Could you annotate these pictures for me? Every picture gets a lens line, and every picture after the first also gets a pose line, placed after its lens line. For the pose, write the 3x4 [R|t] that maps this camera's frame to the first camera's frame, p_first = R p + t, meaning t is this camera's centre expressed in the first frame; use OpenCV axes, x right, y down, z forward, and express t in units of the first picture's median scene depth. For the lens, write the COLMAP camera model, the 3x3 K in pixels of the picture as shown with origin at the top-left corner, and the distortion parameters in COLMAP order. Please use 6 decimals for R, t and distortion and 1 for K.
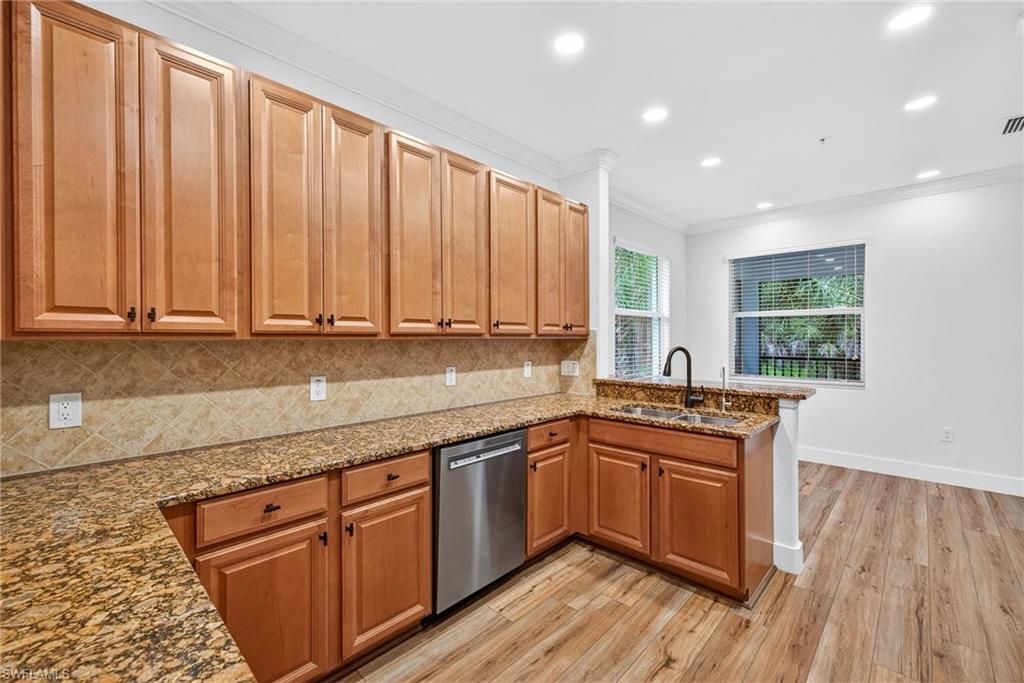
lens RADIAL K [[425.2, 0, 512.0], [0, 425.2, 341.5], [0, 0, 1]] dist [0.002412, 0.000791]
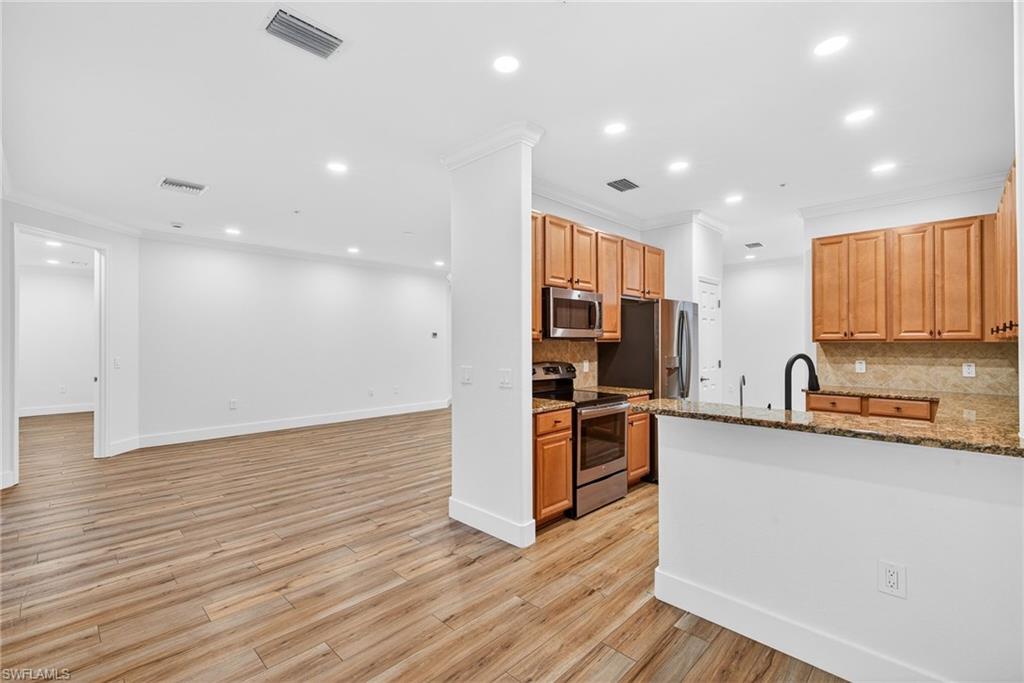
lens RADIAL K [[461.5, 0, 512.0], [0, 461.5, 341.5], [0, 0, 1]] dist [0.000800, -0.000822]
pose [[-0.999986, 0.003040, -0.004226, 1.034356], [0.003025, 0.999990, 0.003416, -0.013081], [0.004237, 0.003403, -0.999985, 2.071387]]
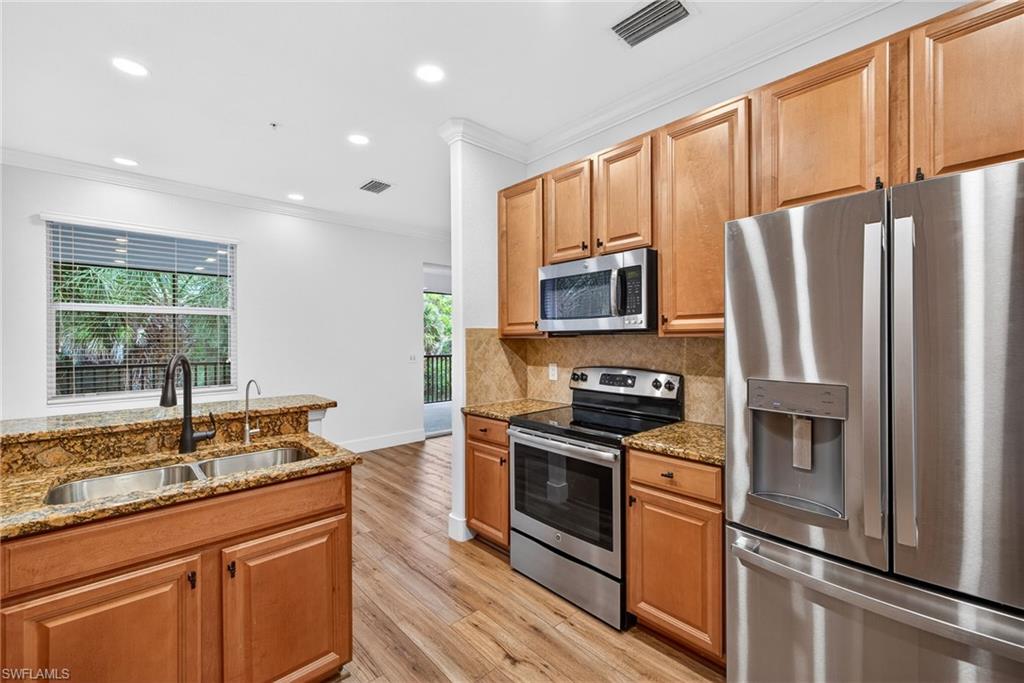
lens RADIAL K [[425.2, 0, 512.0], [0, 425.2, 341.5], [0, 0, 1]] dist [0.002412, 0.000791]
pose [[0.061063, -0.003076, 0.998129, -0.197381], [0.013394, 0.999908, 0.002262, -0.000805], [-0.998044, 0.013231, 0.061098, 0.554943]]
